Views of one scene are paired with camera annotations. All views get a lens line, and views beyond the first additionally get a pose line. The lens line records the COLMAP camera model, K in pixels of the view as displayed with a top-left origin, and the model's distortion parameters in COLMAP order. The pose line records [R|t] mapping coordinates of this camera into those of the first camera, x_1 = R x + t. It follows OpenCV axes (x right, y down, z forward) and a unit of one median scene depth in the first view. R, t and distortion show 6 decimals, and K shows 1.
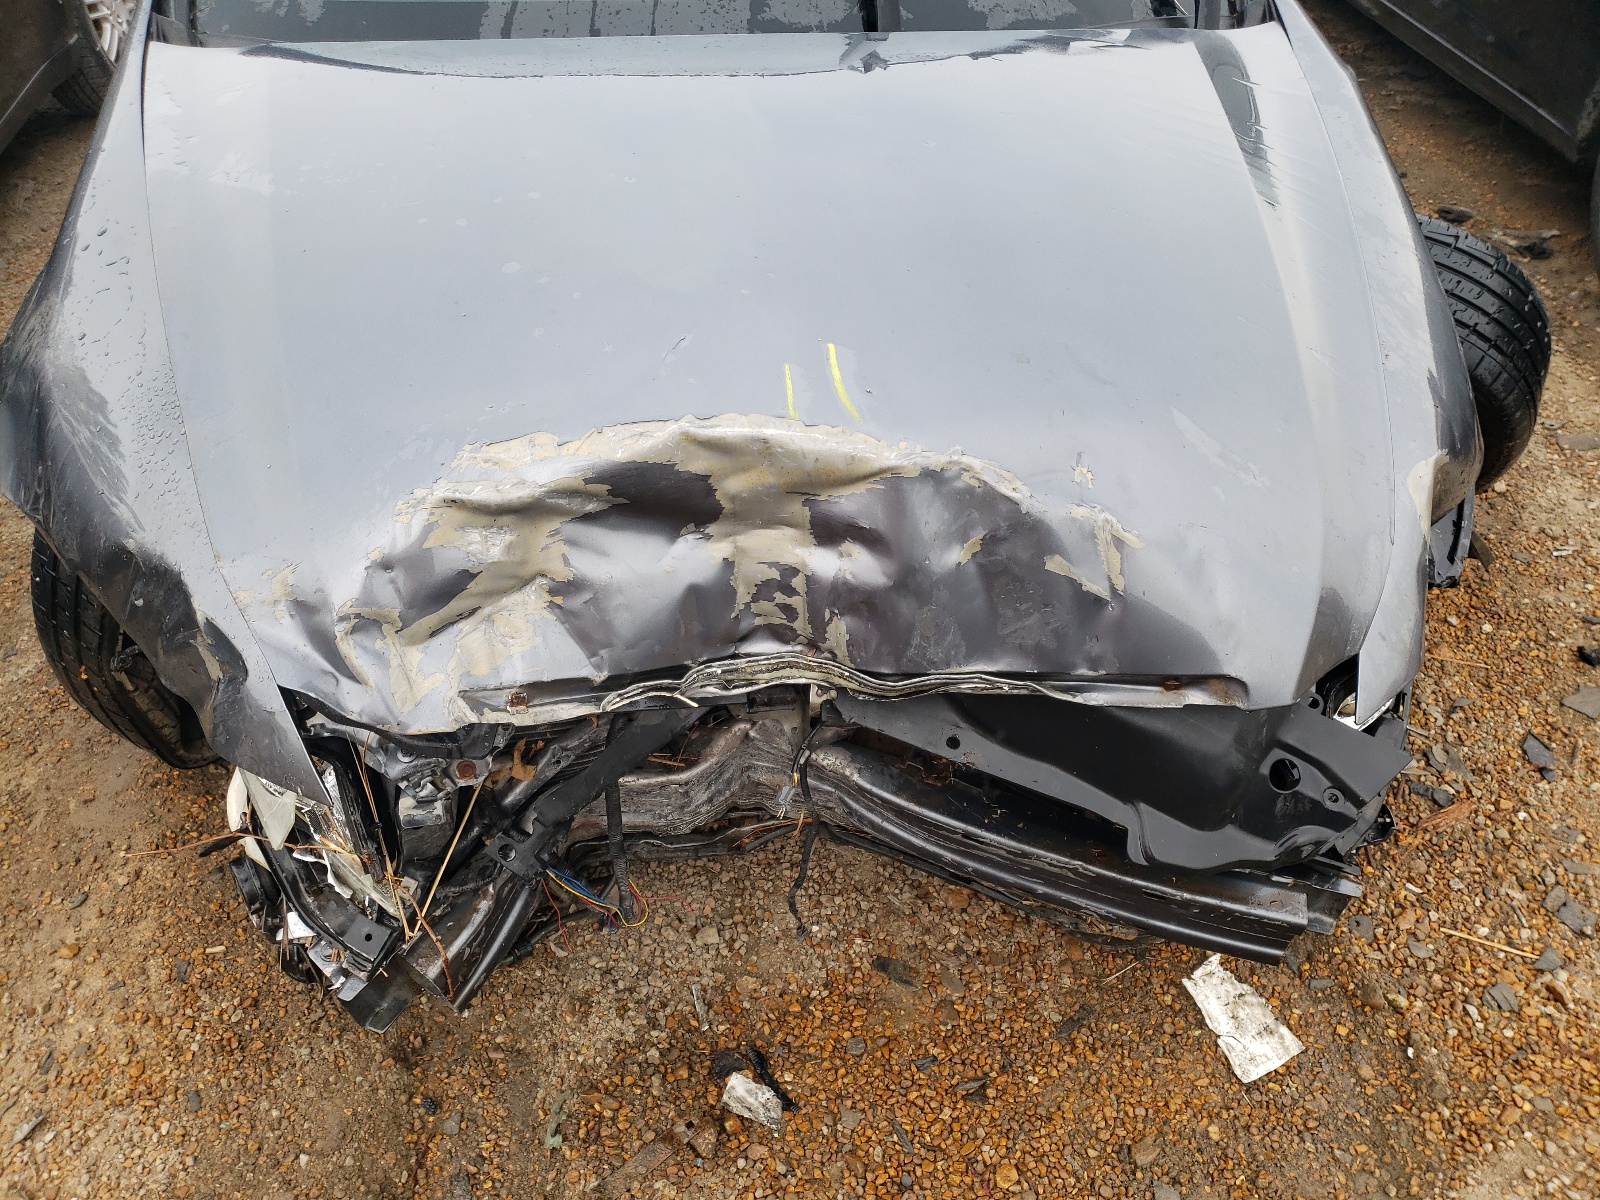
lens RADIAL K [[1284.3, 0, 800.0], [0, 1284.3, 600.0], [0, 0, 1]] dist [0.046135, -0.007371]
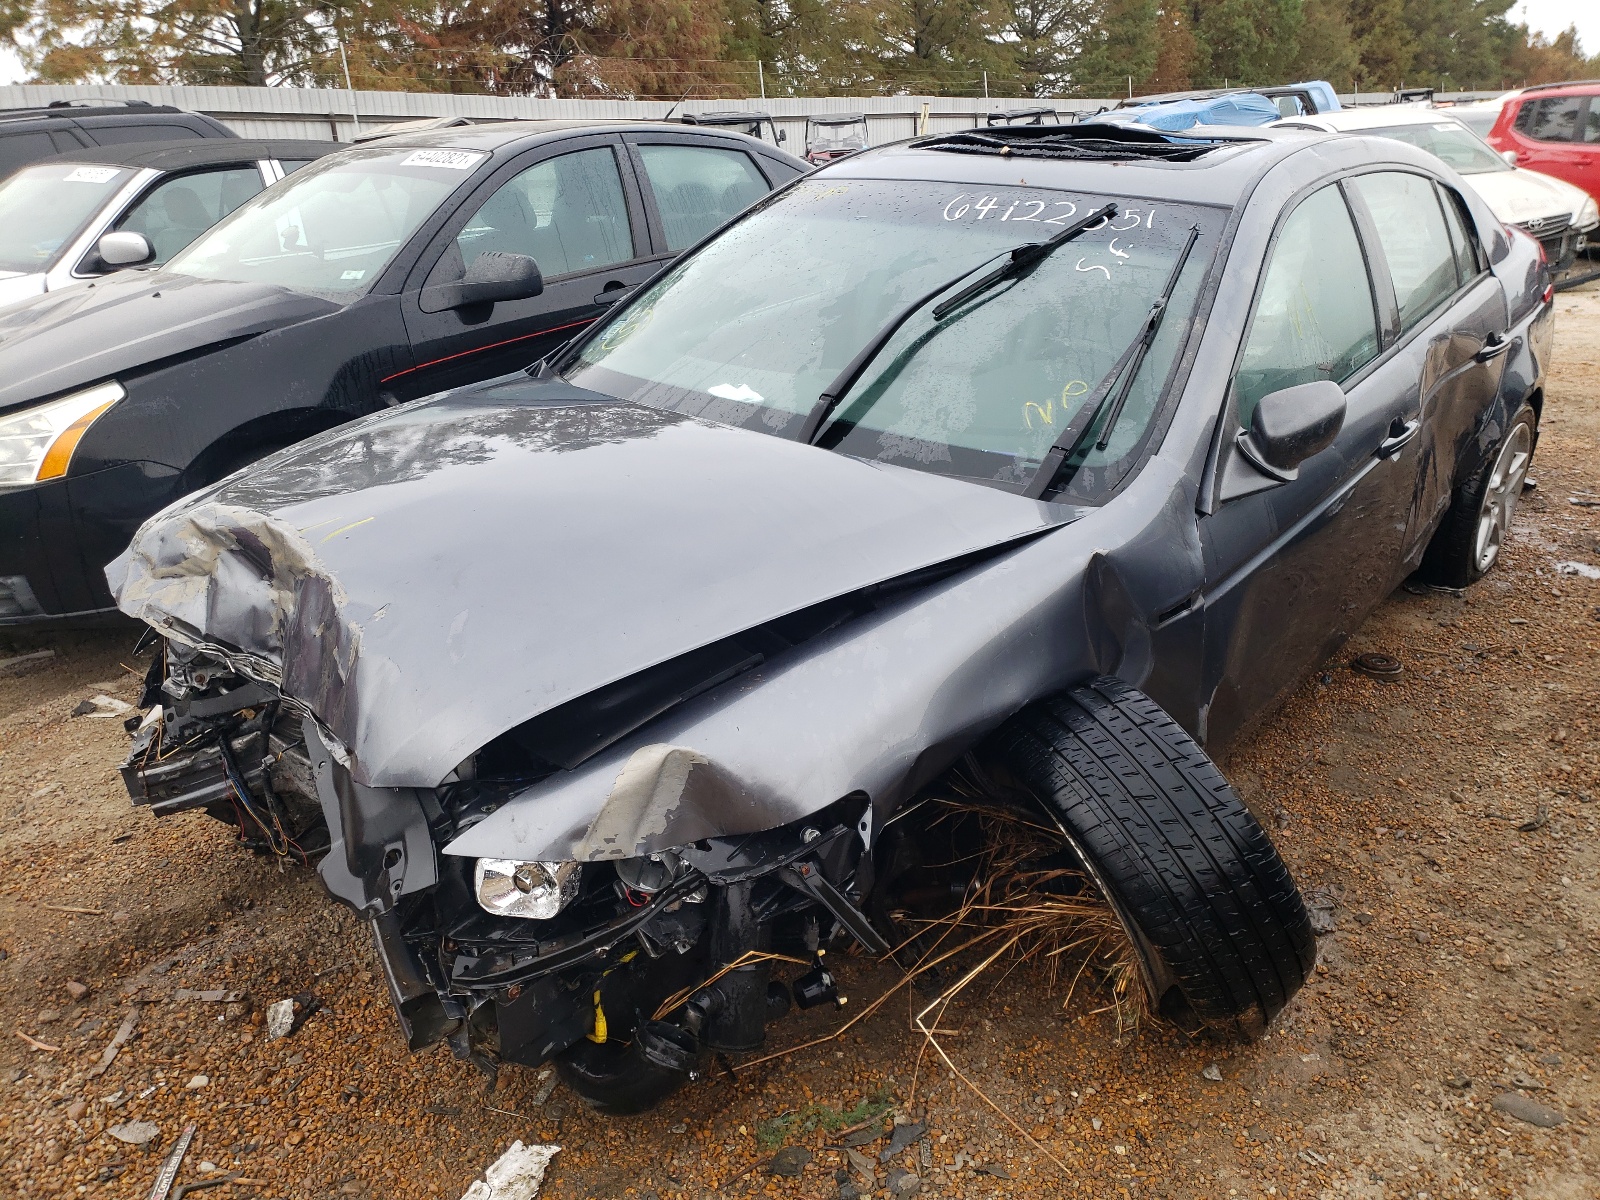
lens RADIAL K [[1284.3, 0, 800.0], [0, 1284.3, 600.0], [0, 0, 1]] dist [0.046135, -0.007371]
pose [[0.664301, 0.272423, -0.696053, 1.686638], [-0.492176, 0.860271, -0.133030, -0.153467], [0.562553, 0.430953, 0.705559, 0.119119]]
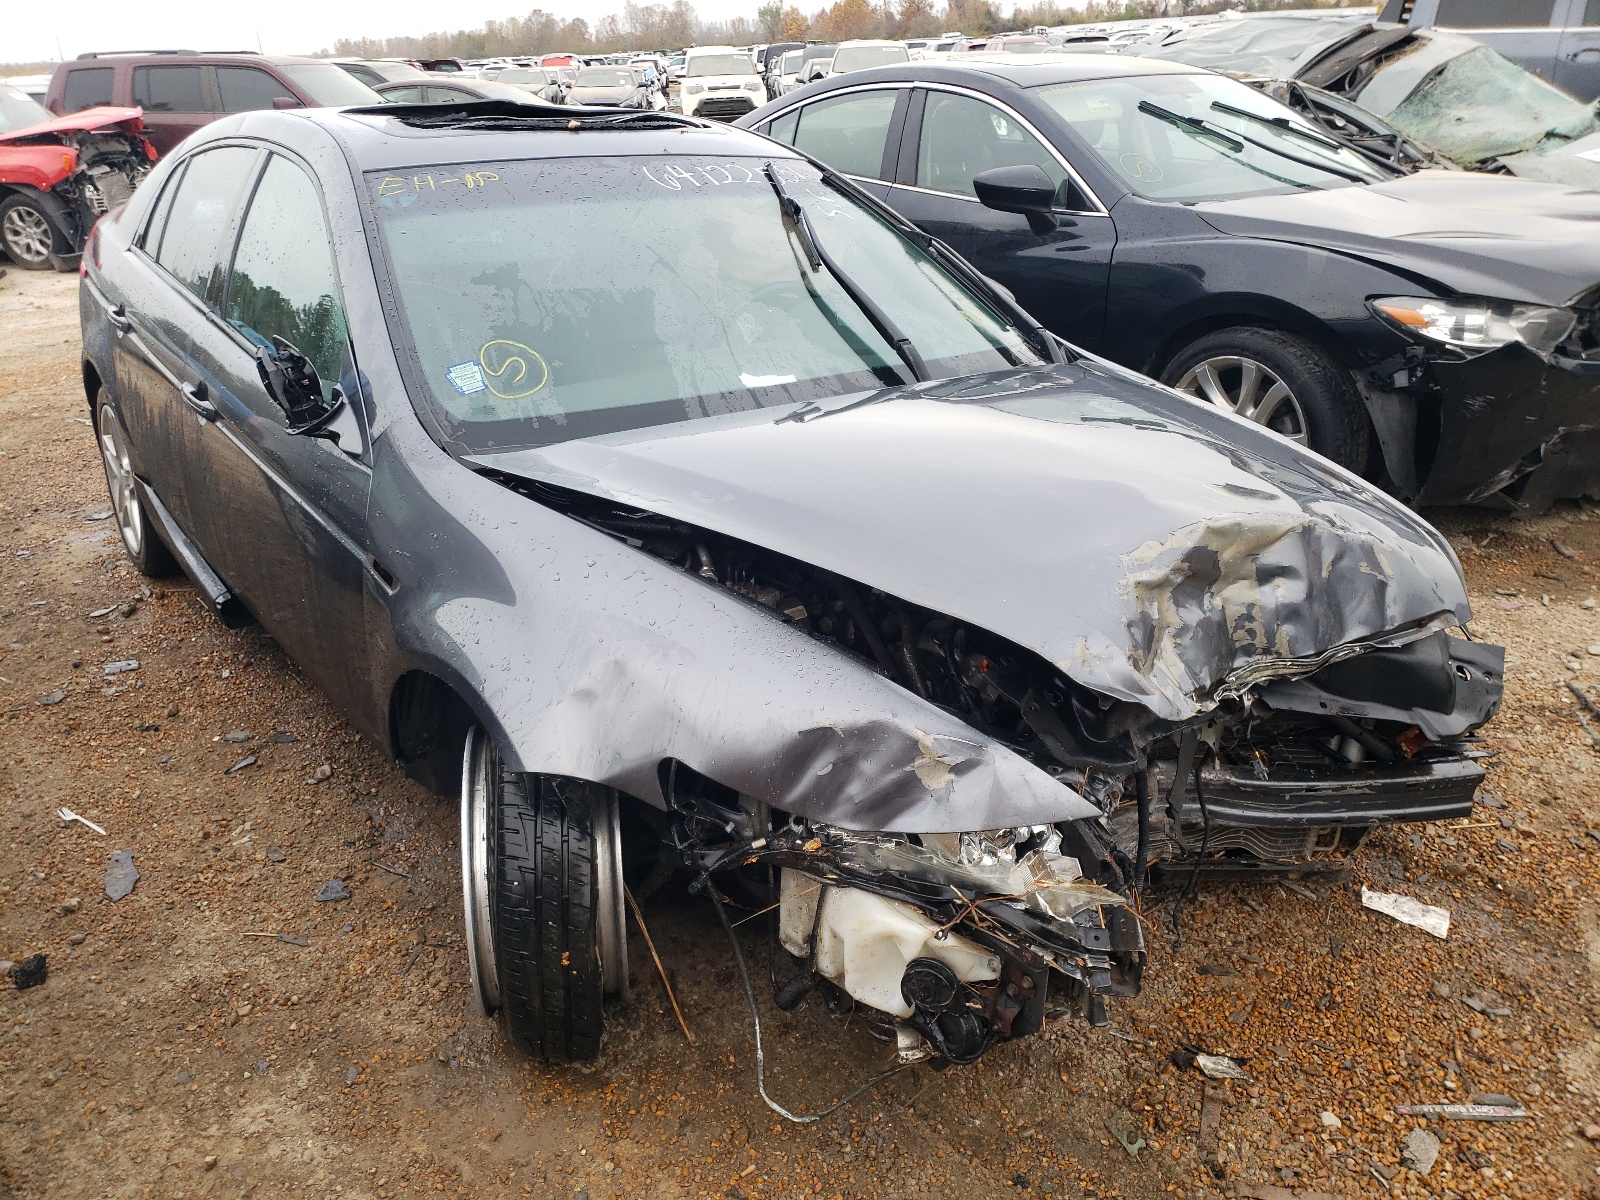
lens RADIAL K [[1284.3, 0, 800.0], [0, 1284.3, 600.0], [0, 0, 1]] dist [0.046135, -0.007371]
pose [[0.856495, -0.193789, 0.478396, -1.275522], [0.342164, 0.907099, -0.245145, 0.176074], [-0.386446, 0.373655, 0.843233, -0.175593]]
